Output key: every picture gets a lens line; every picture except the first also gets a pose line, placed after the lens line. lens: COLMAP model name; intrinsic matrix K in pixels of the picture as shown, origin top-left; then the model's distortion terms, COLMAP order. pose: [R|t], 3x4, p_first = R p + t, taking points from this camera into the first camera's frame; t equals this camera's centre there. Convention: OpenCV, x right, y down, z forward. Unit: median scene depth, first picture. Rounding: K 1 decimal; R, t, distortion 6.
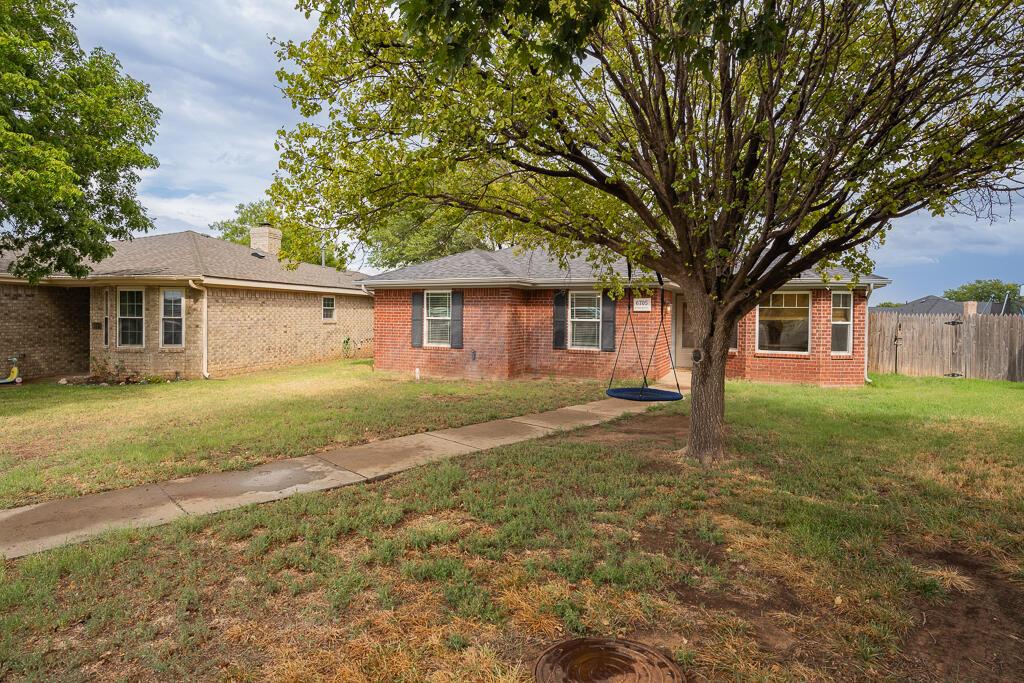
lens RADIAL K [[534.0, 0, 511.7], [0, 534.0, 319.3], [0, 0, 1]] dist [0.002995, -0.000102]
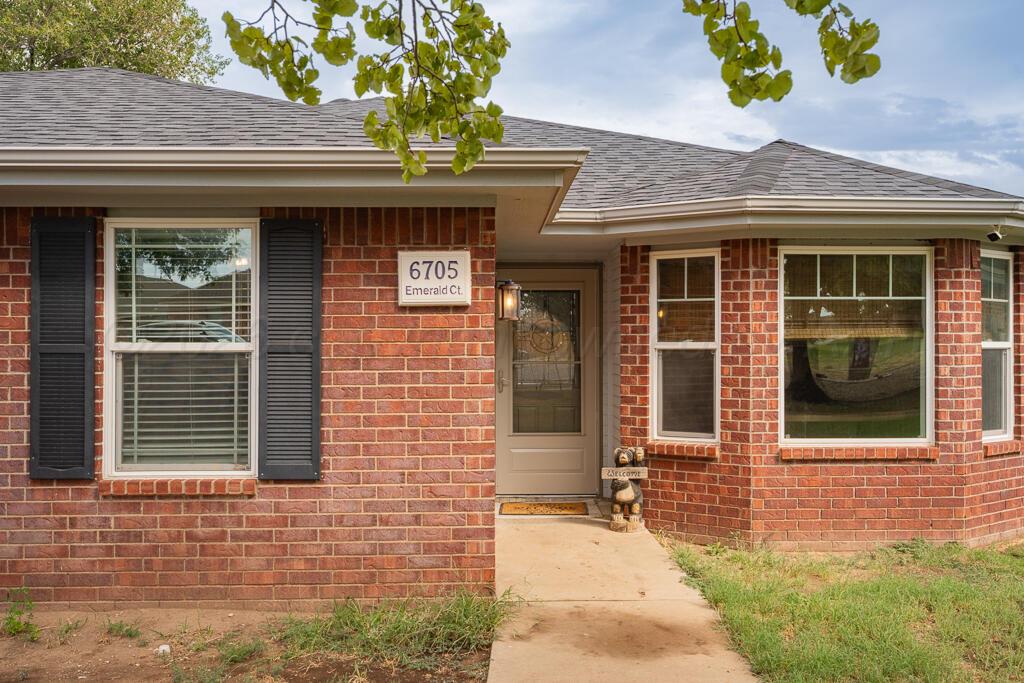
lens RADIAL K [[857.9, 0, 503.9], [0, 857.9, 339.4], [0, 0, 1]] dist [-0.001040, -0.003010]
pose [[0.891758, -0.007807, 0.452446, 0.093177], [0.014950, 0.999814, -0.012214, 0.004735], [-0.452266, 0.017656, 0.891708, 0.609135]]
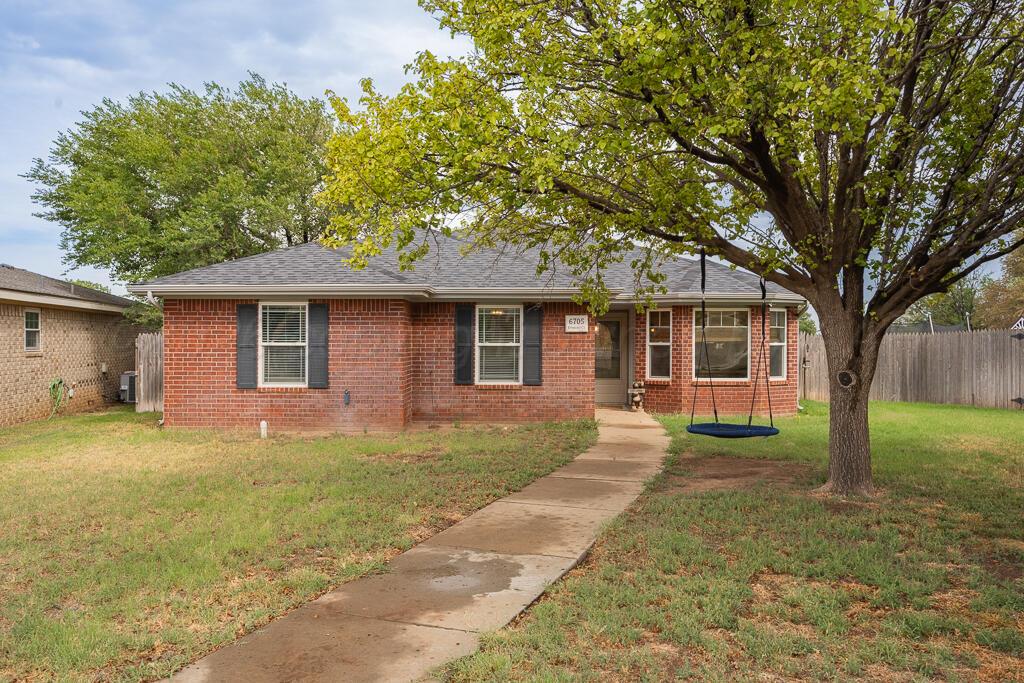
lens RADIAL K [[768.1, 0, 508.5], [0, 768.1, 341.8], [0, 0, 1]] dist [-0.000833, 0.004671]
pose [[0.910737, -0.010323, 0.412859, -0.289737], [0.010965, 0.999940, 0.000813, -0.002876], [-0.412842, 0.003786, 0.910795, 0.022428]]
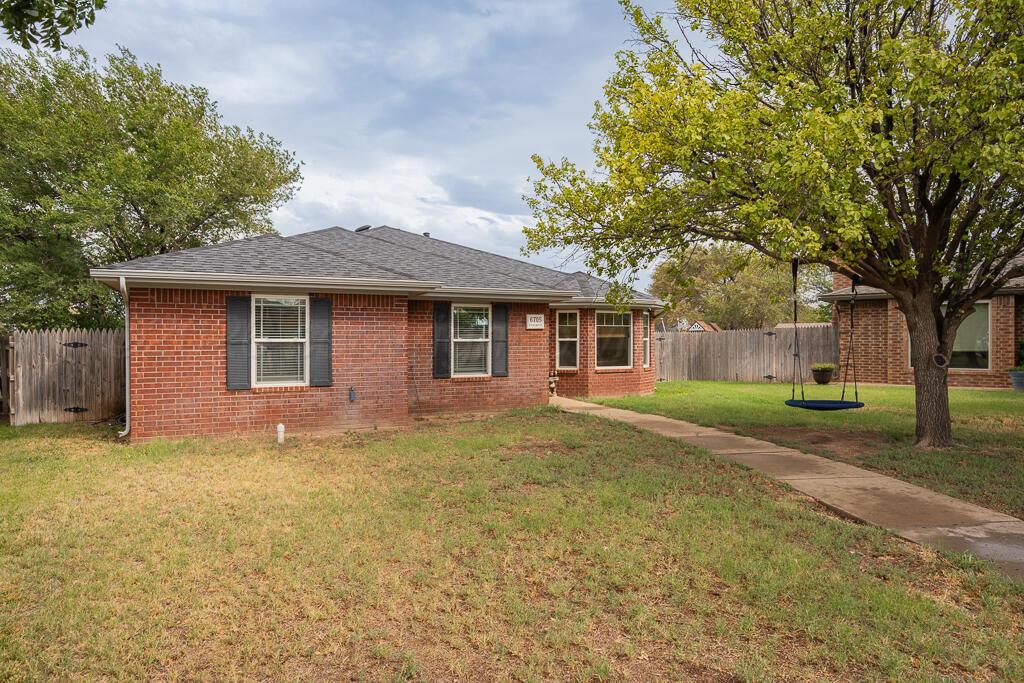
lens RADIAL K [[616.3, 0, 515.4], [0, 616.3, 335.1], [0, 0, 1]] dist [-0.002742, -0.001284]
pose [[0.619872, -0.006479, 0.784676, -0.551822], [0.014106, 0.999896, -0.002887, -0.002474], [-0.784576, 0.012858, 0.619899, 0.364809]]
